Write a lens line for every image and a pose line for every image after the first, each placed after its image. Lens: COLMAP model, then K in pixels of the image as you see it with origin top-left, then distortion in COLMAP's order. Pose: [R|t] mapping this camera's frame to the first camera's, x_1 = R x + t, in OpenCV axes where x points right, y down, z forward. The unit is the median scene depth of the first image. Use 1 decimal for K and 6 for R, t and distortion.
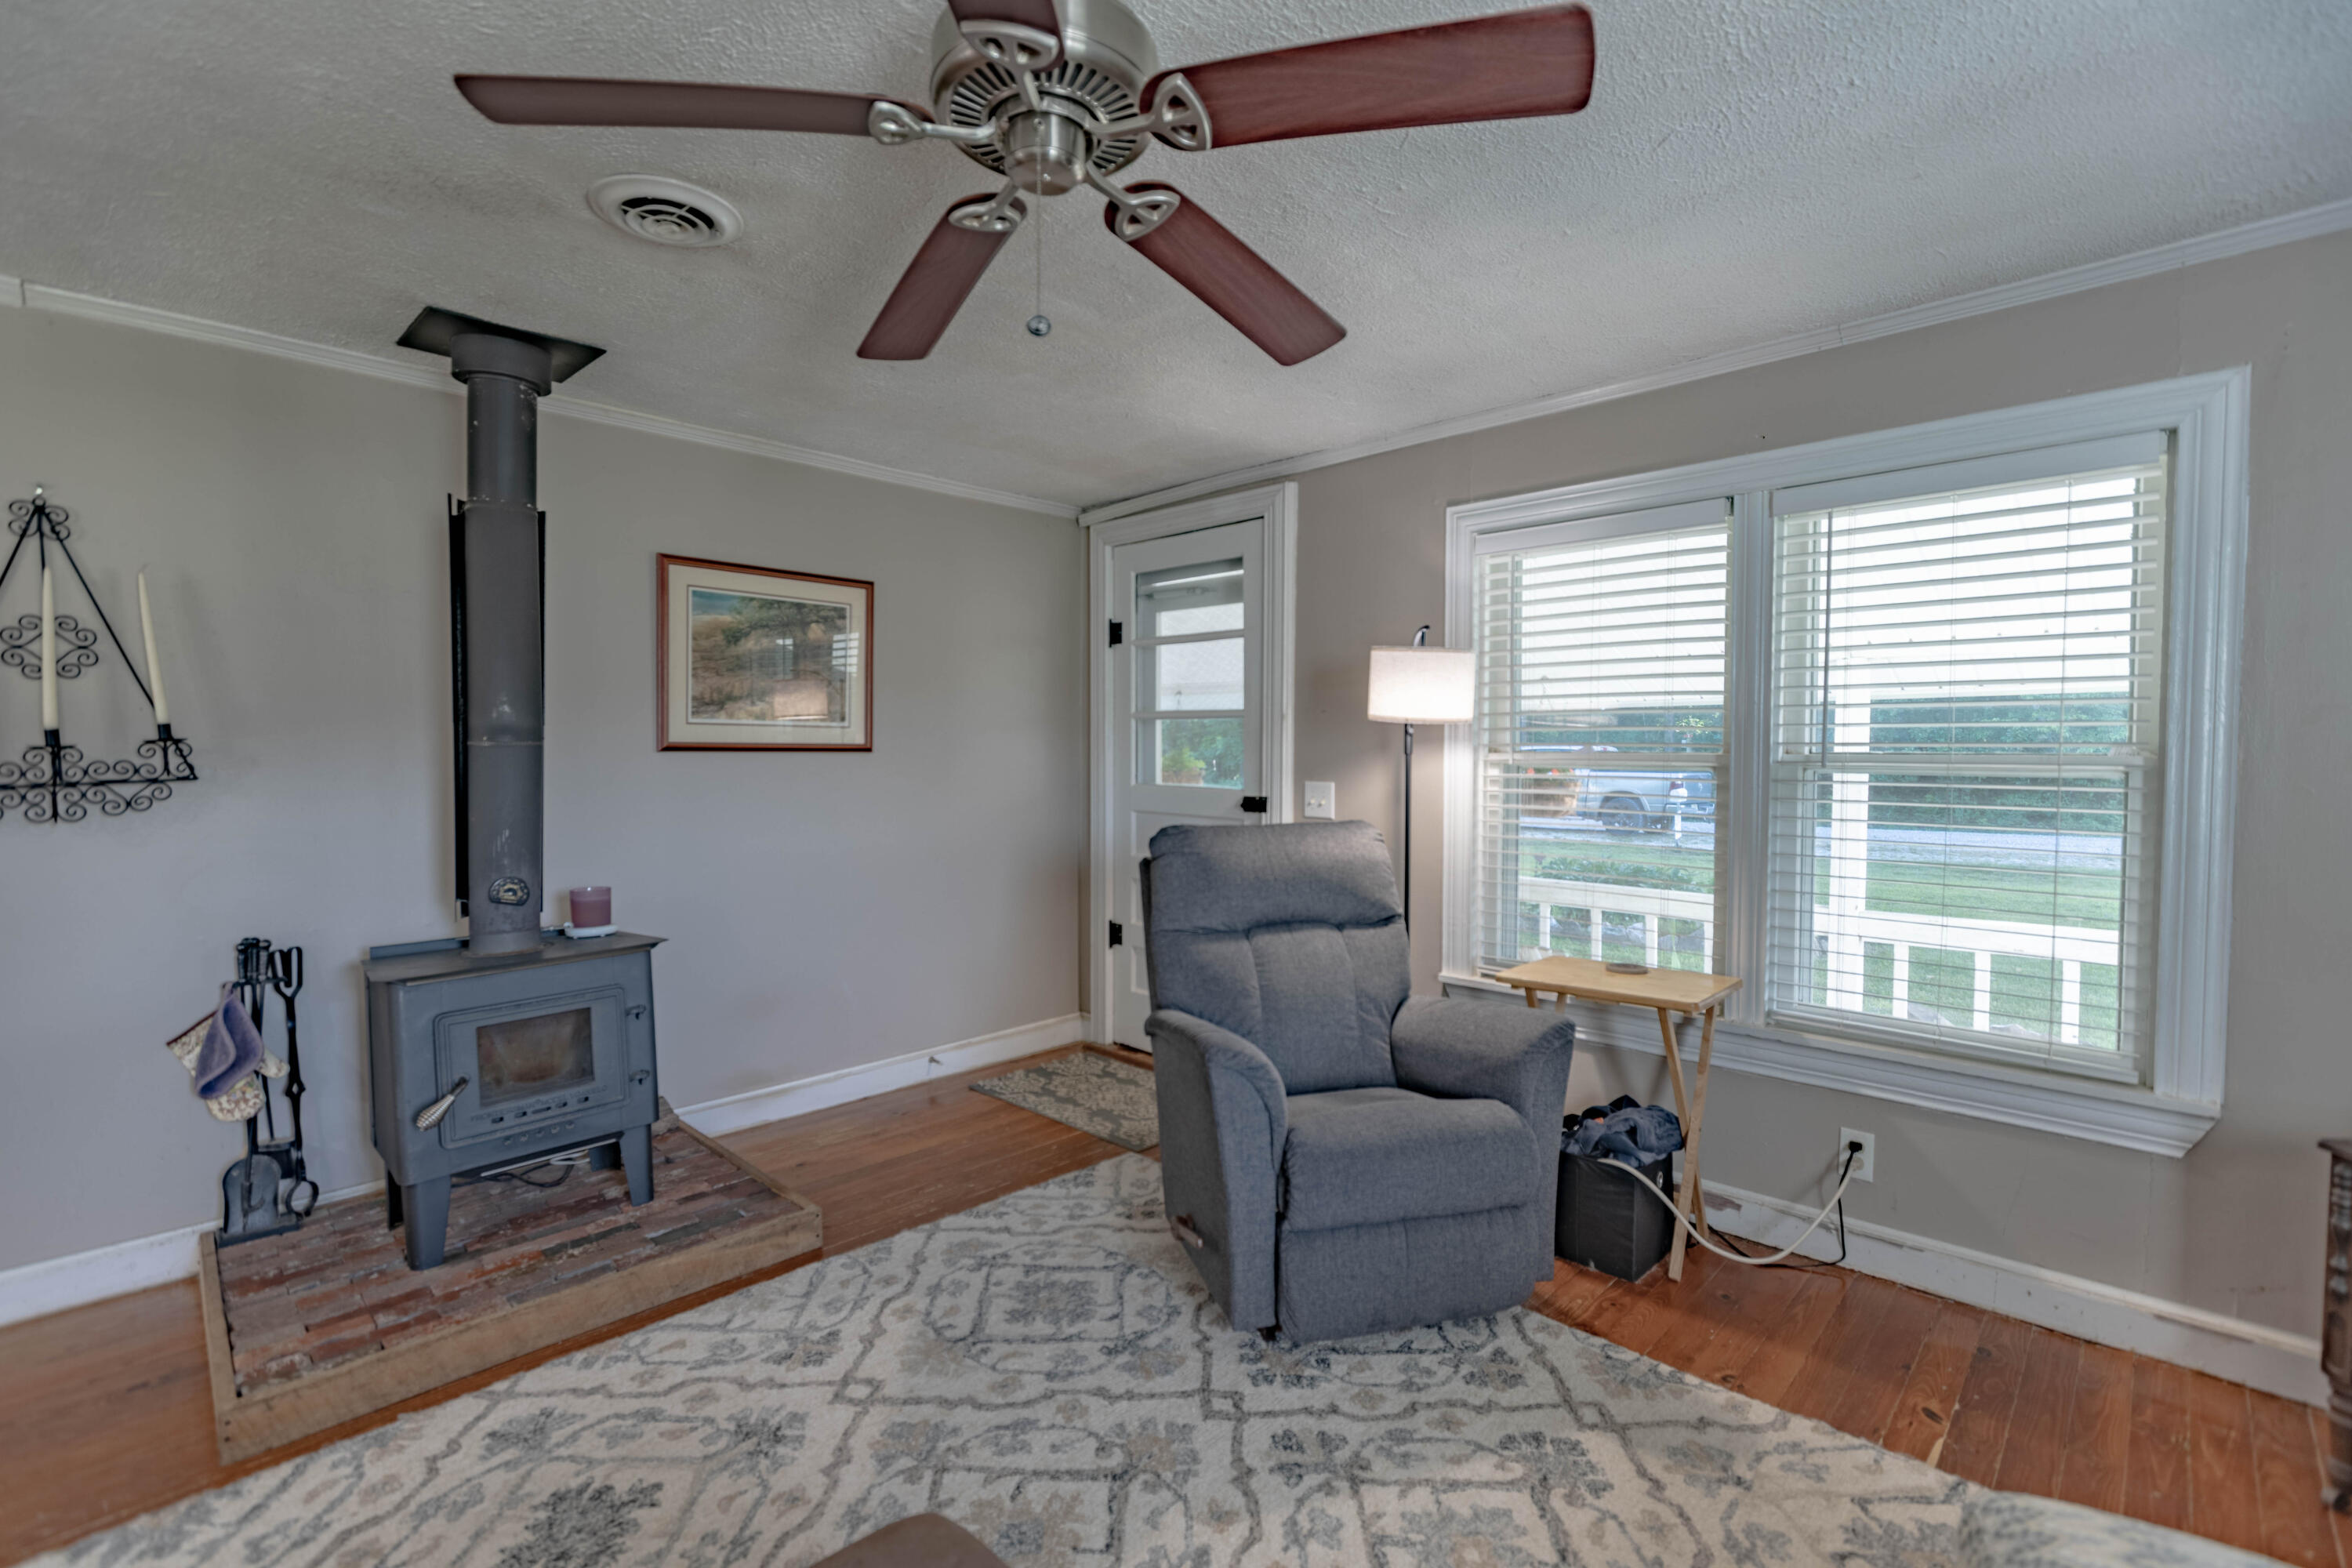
lens RADIAL K [[1035.1, 0, 1169.6], [0, 1035.1, 780.1], [0, 0, 1]] dist [-0.000739, 0.000116]
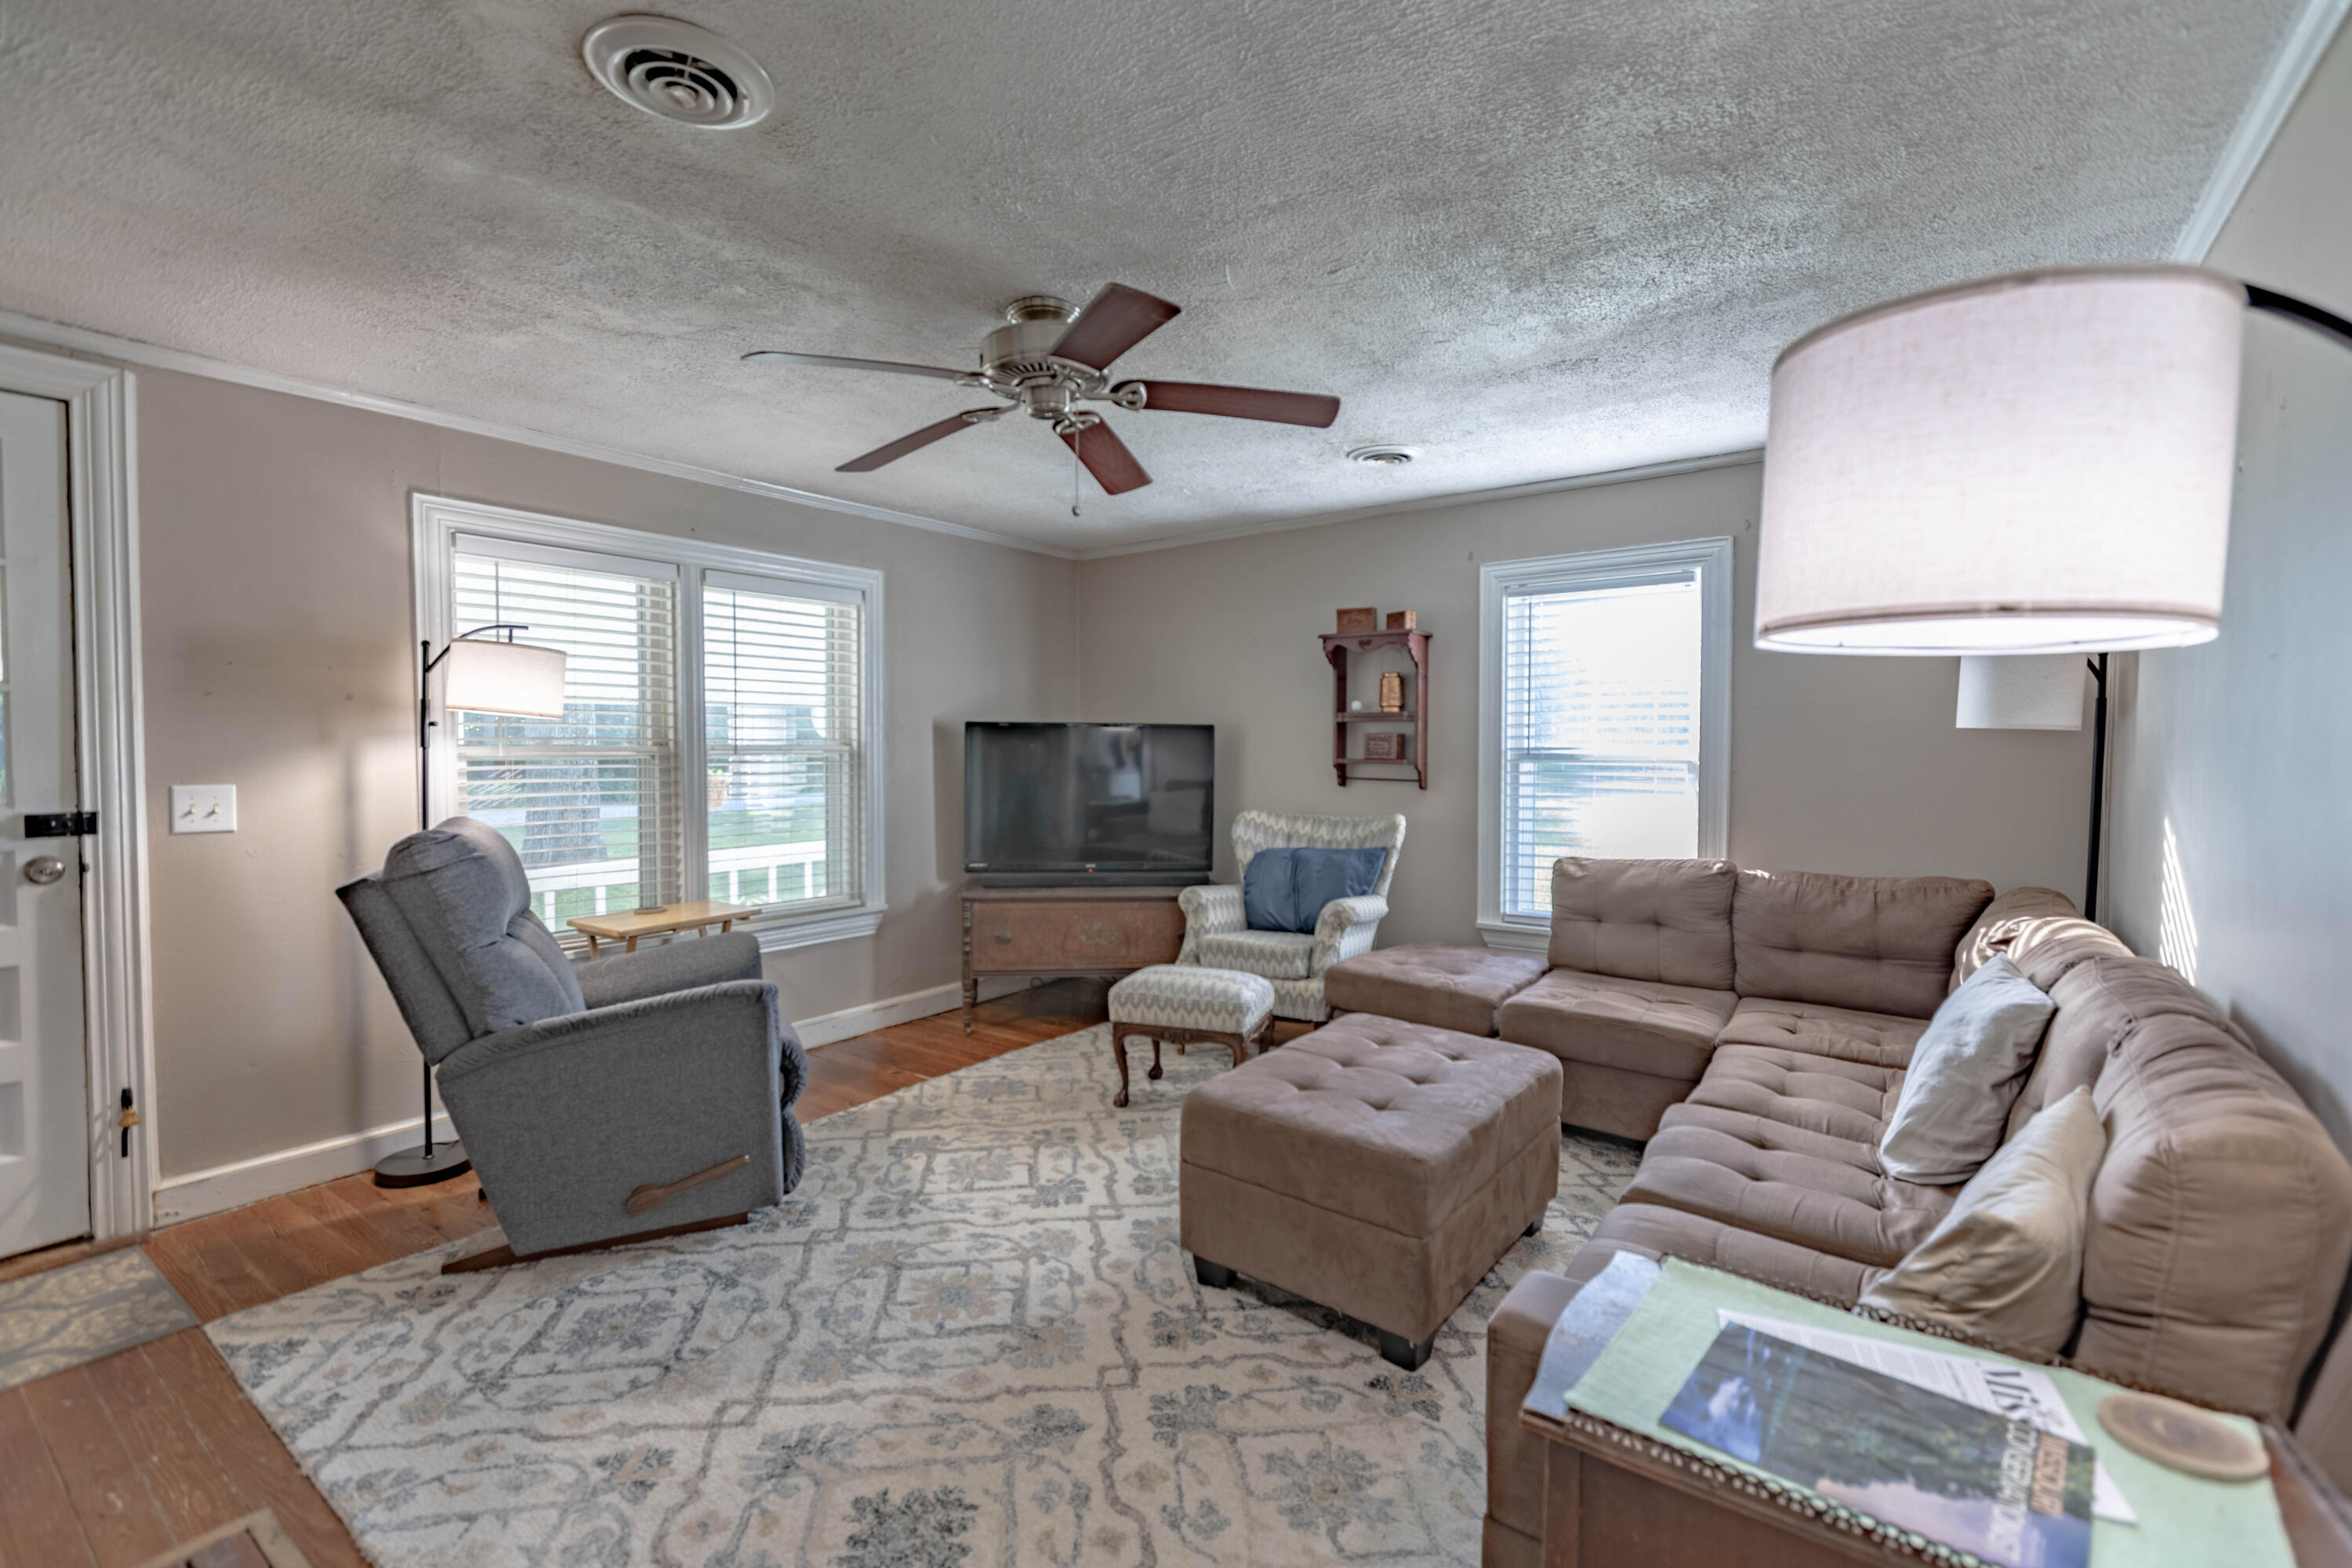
lens RADIAL K [[1035.1, 0, 1169.6], [0, 1035.1, 780.1], [0, 0, 1]] dist [-0.000739, 0.000116]
pose [[-0.135992, -0.037898, 0.989985, -1.167345], [0.026744, 0.998763, 0.041908, -0.024425], [-0.990349, 0.032175, -0.134810, 0.646176]]
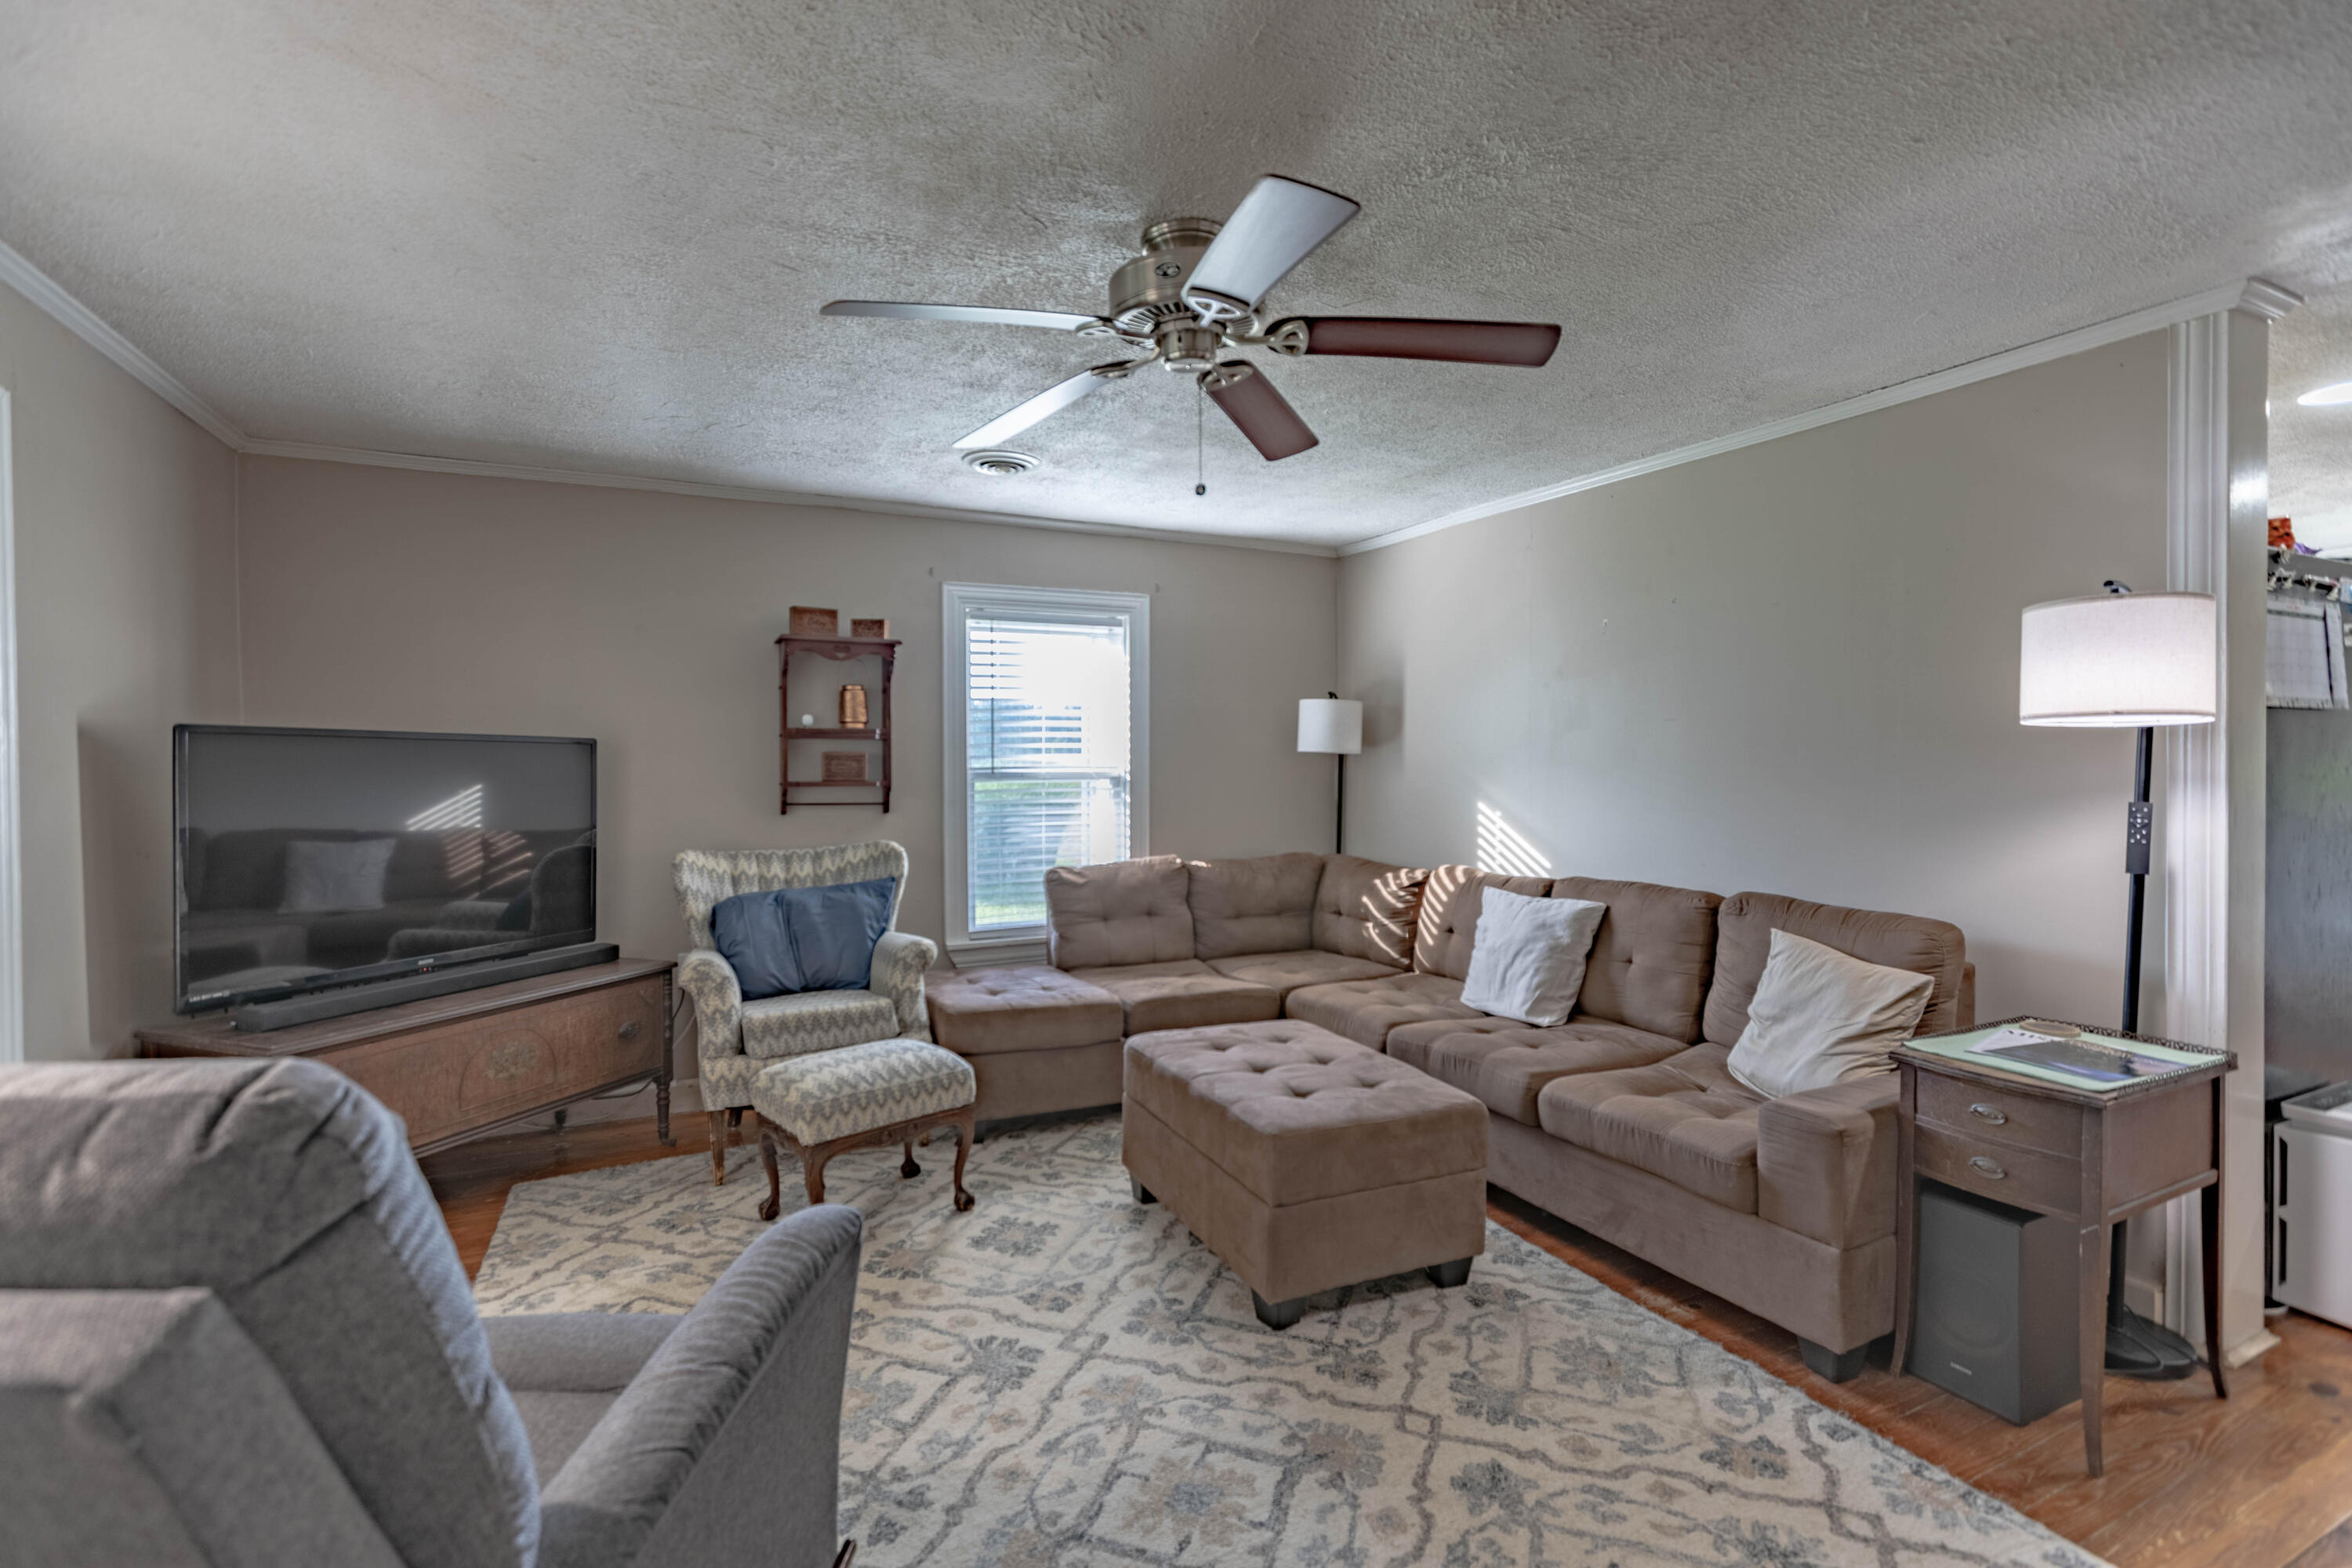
lens RADIAL K [[1035.1, 0, 1169.6], [0, 1035.1, 780.1], [0, 0, 1]] dist [-0.000739, 0.000116]
pose [[-0.942443, -0.005498, 0.334321, -0.354015], [0.009994, 0.998955, 0.044602, -0.045711], [-0.334217, 0.045376, -0.941403, 1.468689]]
